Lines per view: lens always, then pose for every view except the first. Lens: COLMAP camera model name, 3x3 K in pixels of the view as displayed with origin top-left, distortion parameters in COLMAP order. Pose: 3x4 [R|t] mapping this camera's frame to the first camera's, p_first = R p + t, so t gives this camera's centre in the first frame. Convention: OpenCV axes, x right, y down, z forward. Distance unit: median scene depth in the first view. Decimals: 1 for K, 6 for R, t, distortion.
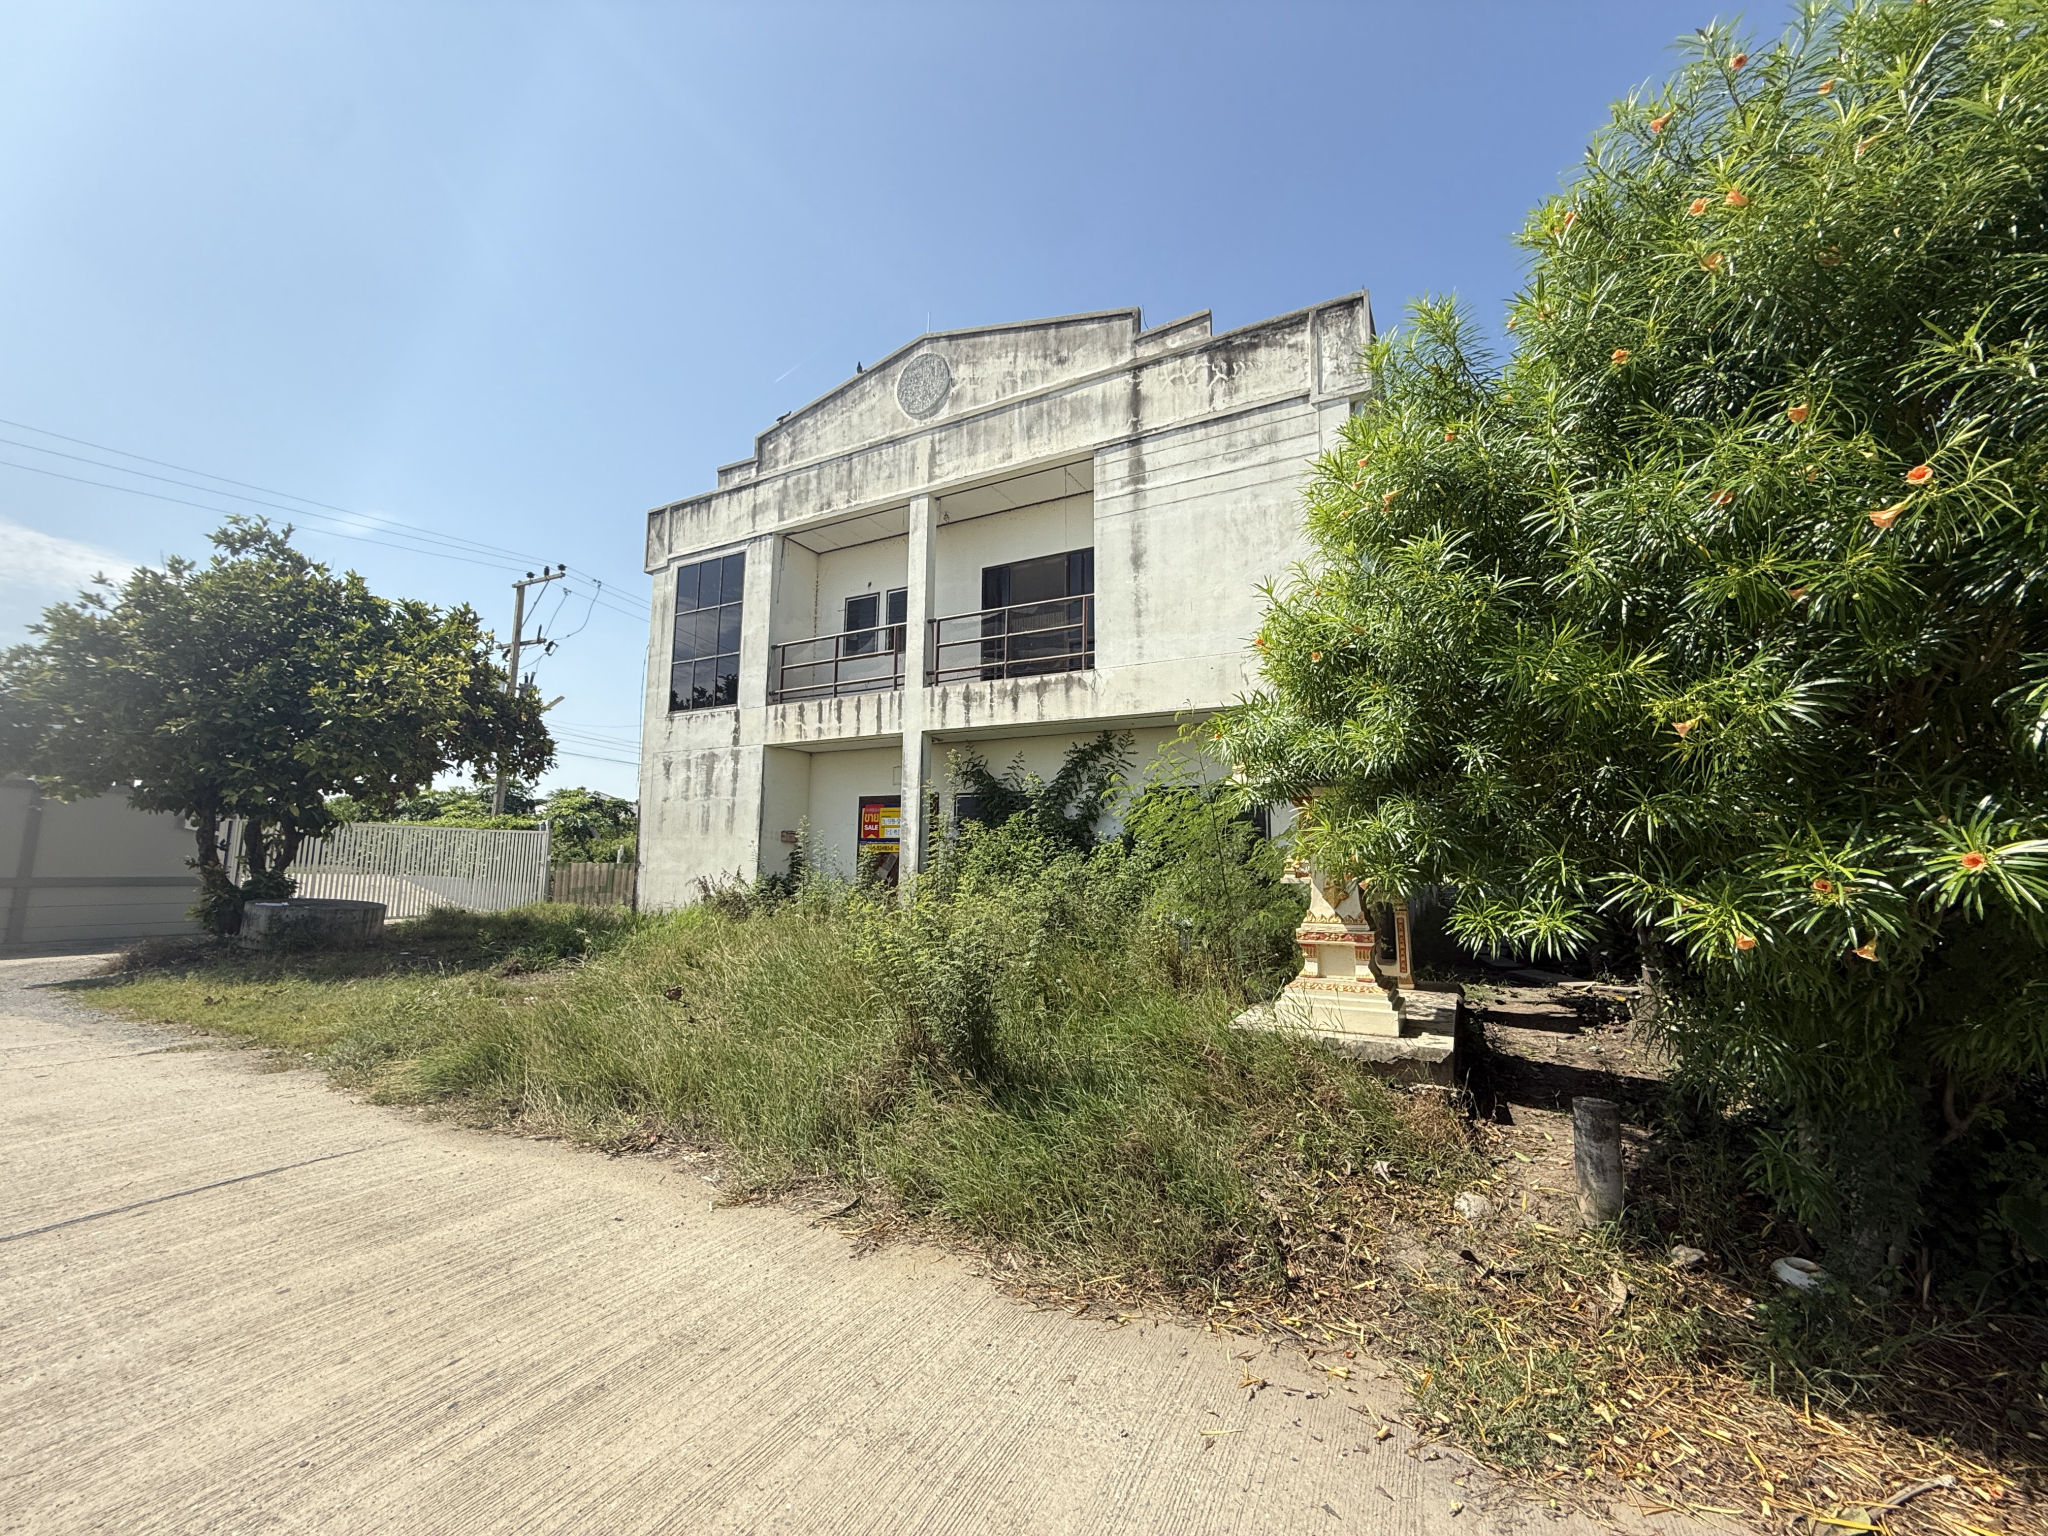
lens RADIAL K [[820.1, 0, 1024.0], [0, 820.1, 768.0], [0, 0, 1]] dist [0.000735, -0.000007]
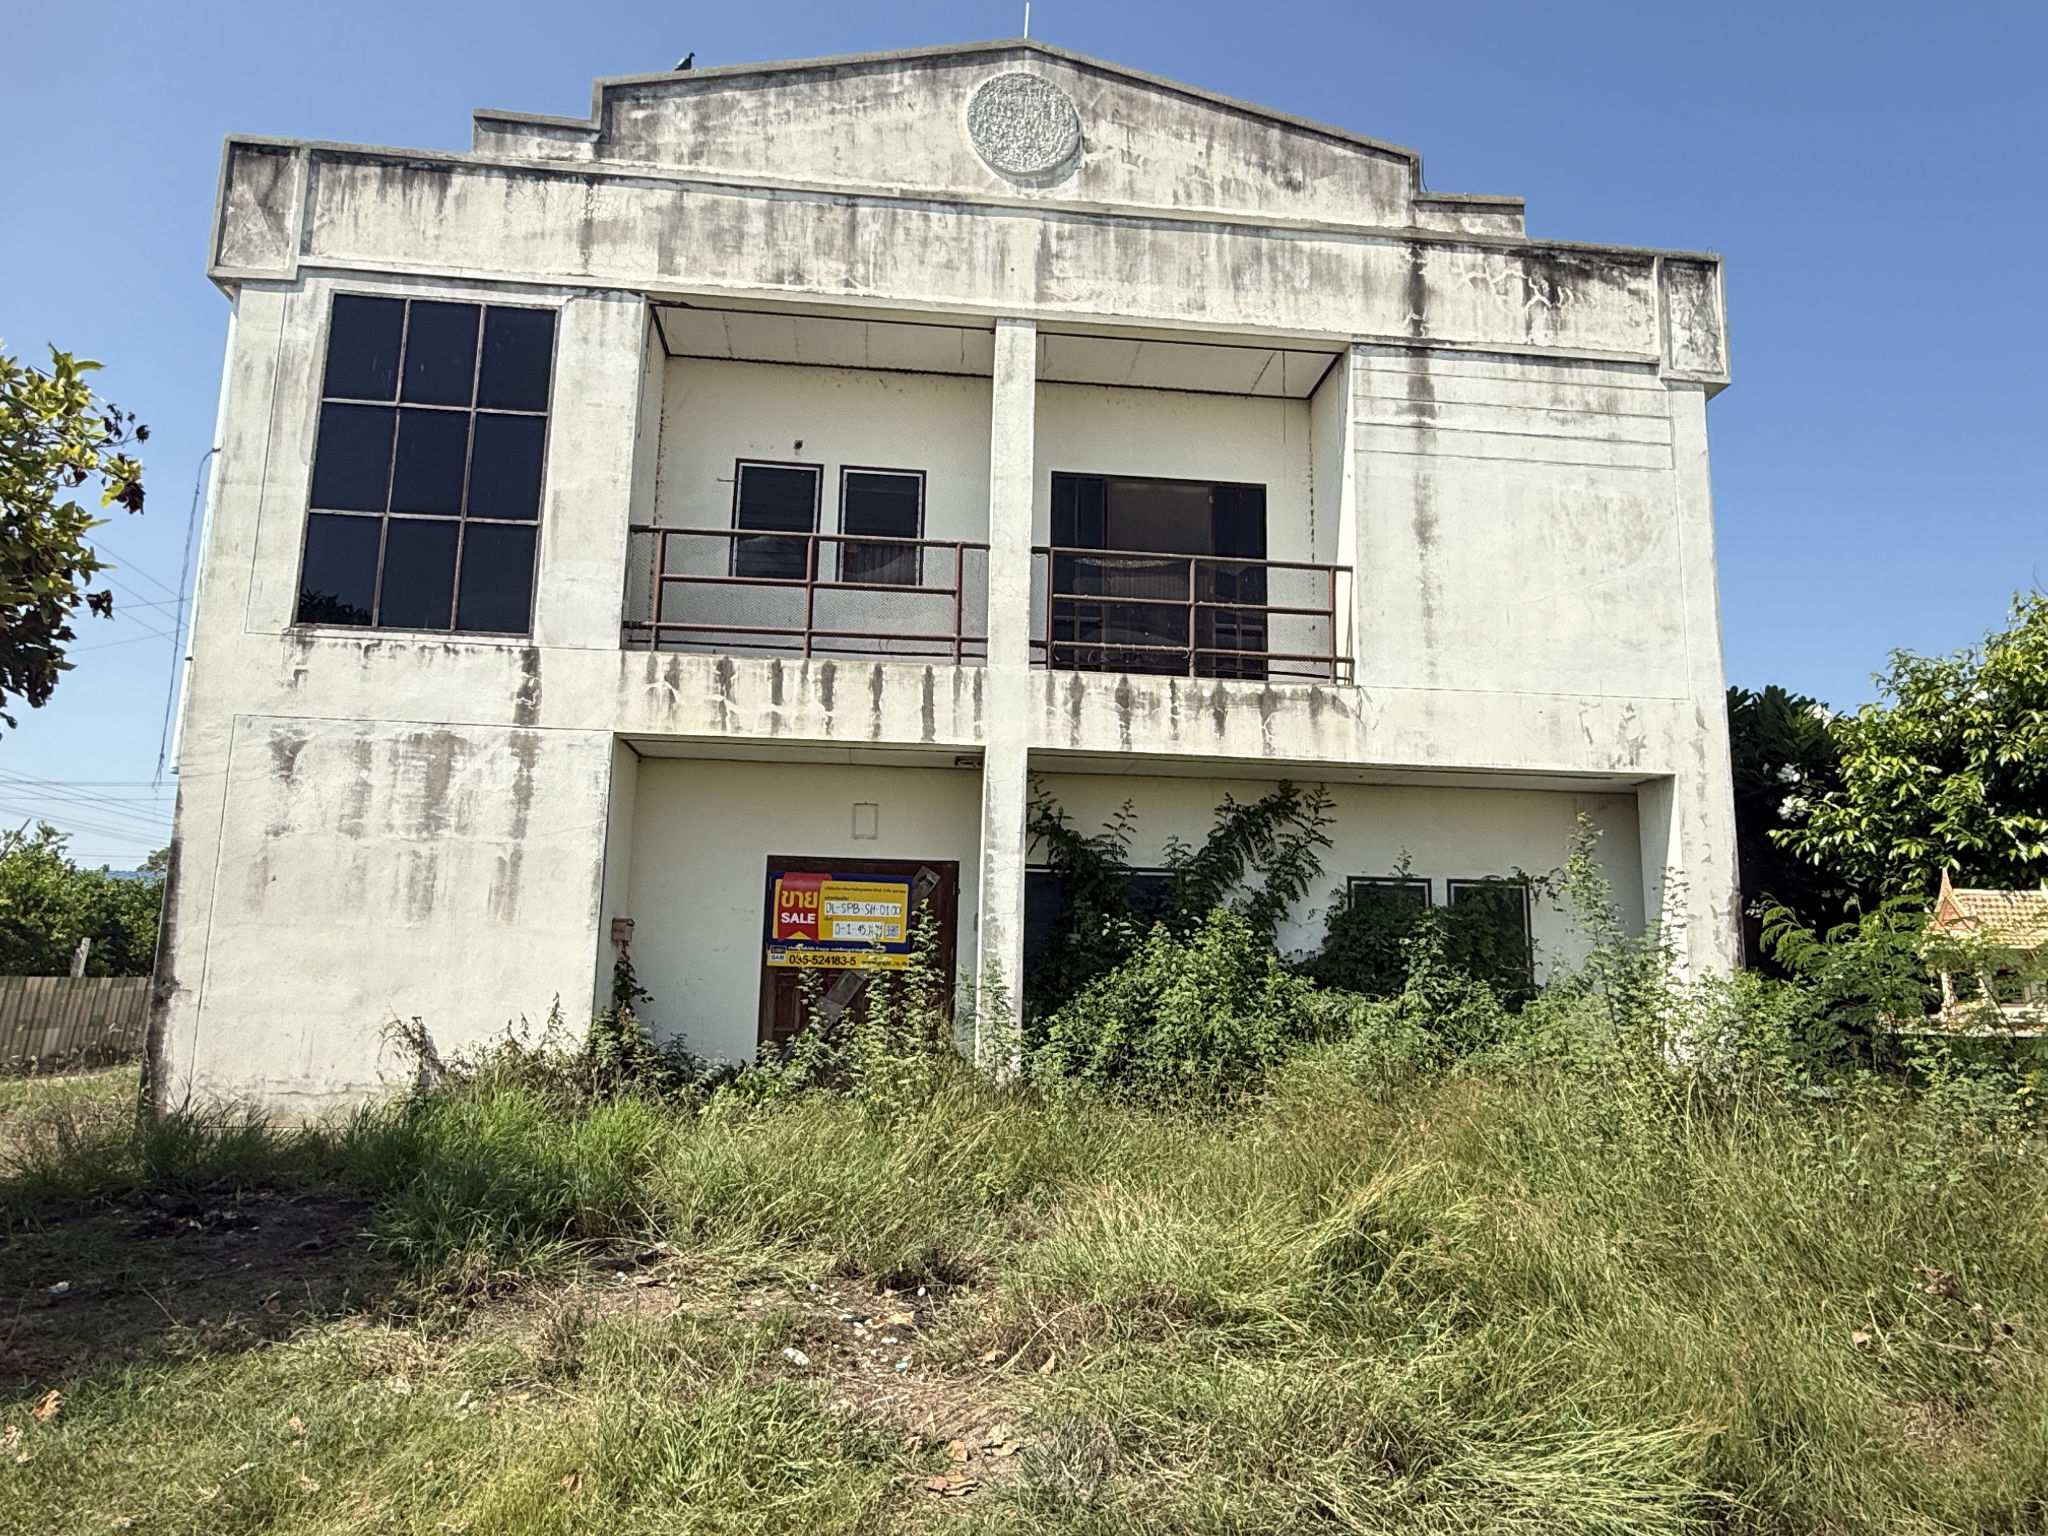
lens RADIAL K [[1314.2, 0, 1024.0], [0, 1314.2, 768.0], [0, 0, 1]] dist [0.000403, 0.000856]
pose [[0.816645, 0.101755, 0.568099, -0.604159], [-0.078325, 0.994768, -0.065586, 0.024971], [-0.571801, 0.009064, 0.820342, 0.281565]]
